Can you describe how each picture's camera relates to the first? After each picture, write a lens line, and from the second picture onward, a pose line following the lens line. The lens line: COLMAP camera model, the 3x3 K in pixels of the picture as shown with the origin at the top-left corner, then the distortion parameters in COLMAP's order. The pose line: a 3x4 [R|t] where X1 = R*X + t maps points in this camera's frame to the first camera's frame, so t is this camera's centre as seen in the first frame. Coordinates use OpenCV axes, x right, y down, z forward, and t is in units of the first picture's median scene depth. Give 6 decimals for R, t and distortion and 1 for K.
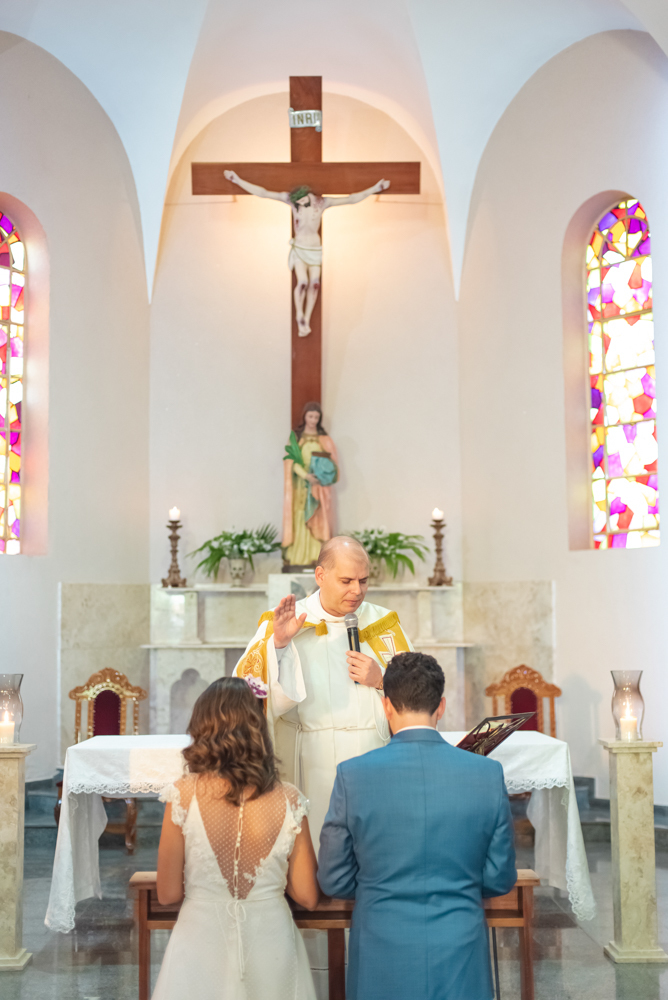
lens RADIAL K [[1385.4, 0, 334.0], [0, 1385.4, 500.0], [0, 0, 1]] dist [0.015910, -0.148562]
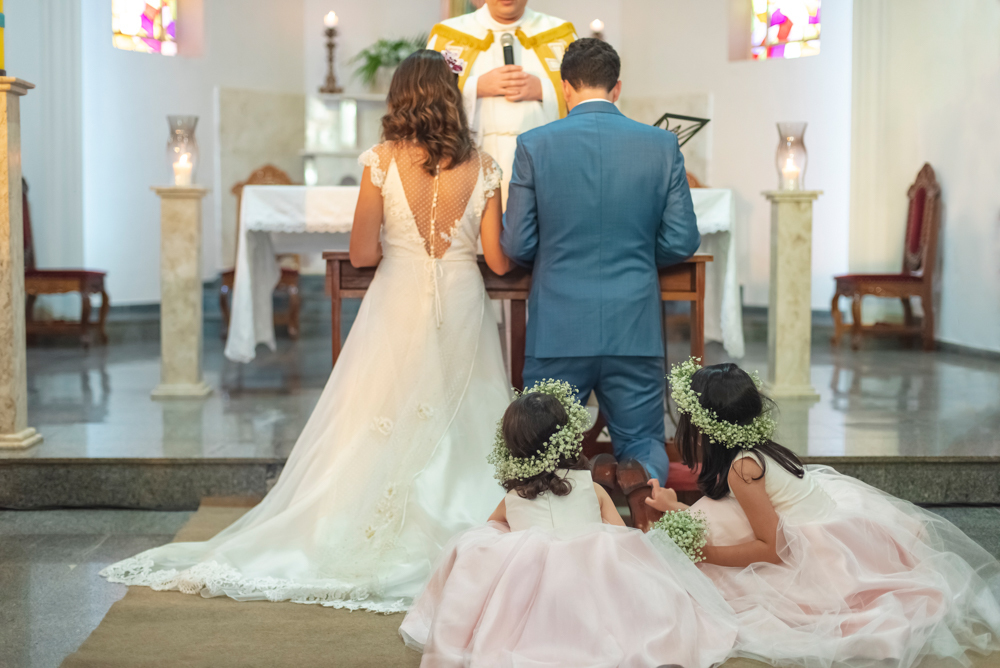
lens RADIAL K [[1400.4, 0, 500.0], [0, 1400.4, 334.0], [0, 0, 1]] dist [-0.001339, -0.079710]
pose [[0.999616, 0.013506, 0.024192, -0.016033], [-0.017420, 0.985346, 0.169678, 0.059900], [-0.021546, -0.170034, 0.985203, -0.024769]]
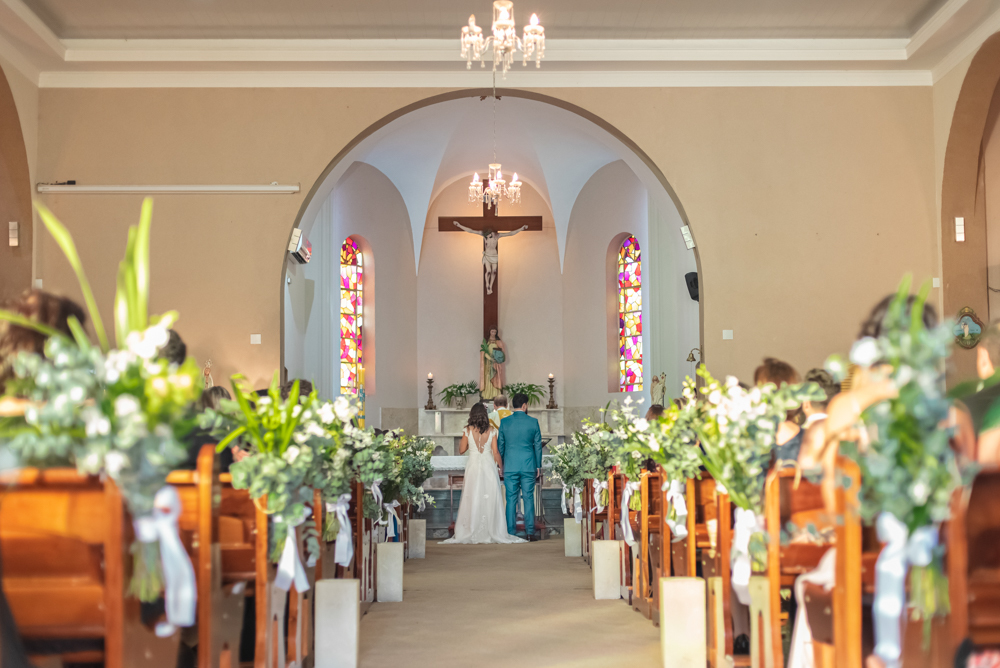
lens RADIAL K [[1385.4, 0, 500.0], [0, 1385.4, 334.0], [0, 0, 1]] dist [0.015910, -0.148562]
pose [[0.999840, -0.002498, -0.017741, 0.034073], [0.002509, 0.999997, 0.000597, -0.058186], [0.017739, -0.000641, 0.999842, -1.203055]]
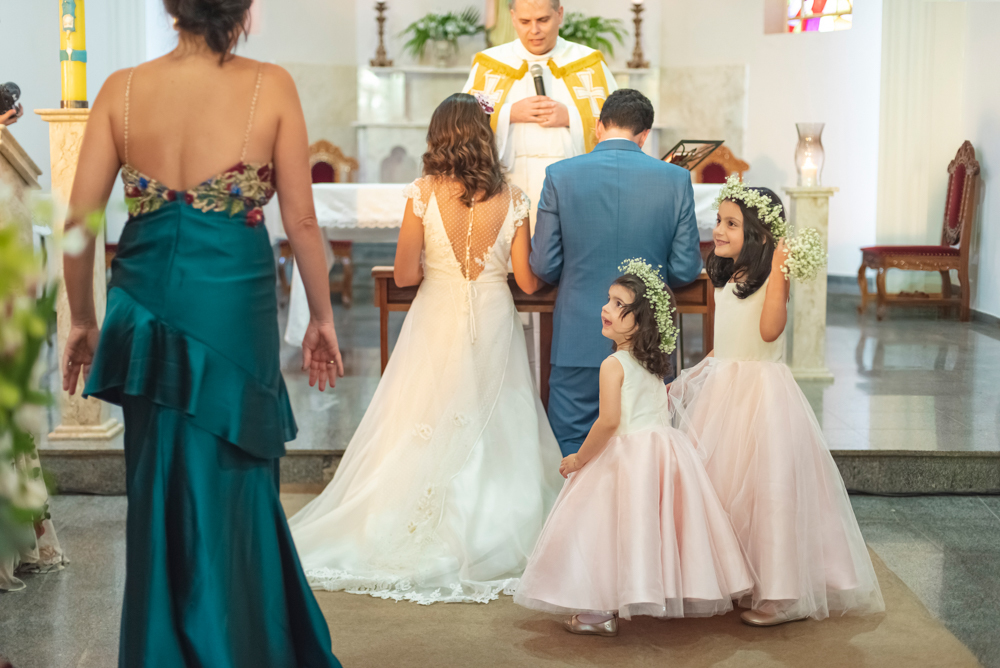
lens RADIAL K [[1400.4, 0, 500.0], [0, 1400.4, 334.0], [0, 0, 1]] dist [-0.001339, -0.079710]
pose [[0.999818, 0.013088, -0.013884, -0.009383], [-0.009689, 0.975111, 0.221504, 0.024456], [0.016437, -0.221329, 0.975061, -0.068172]]
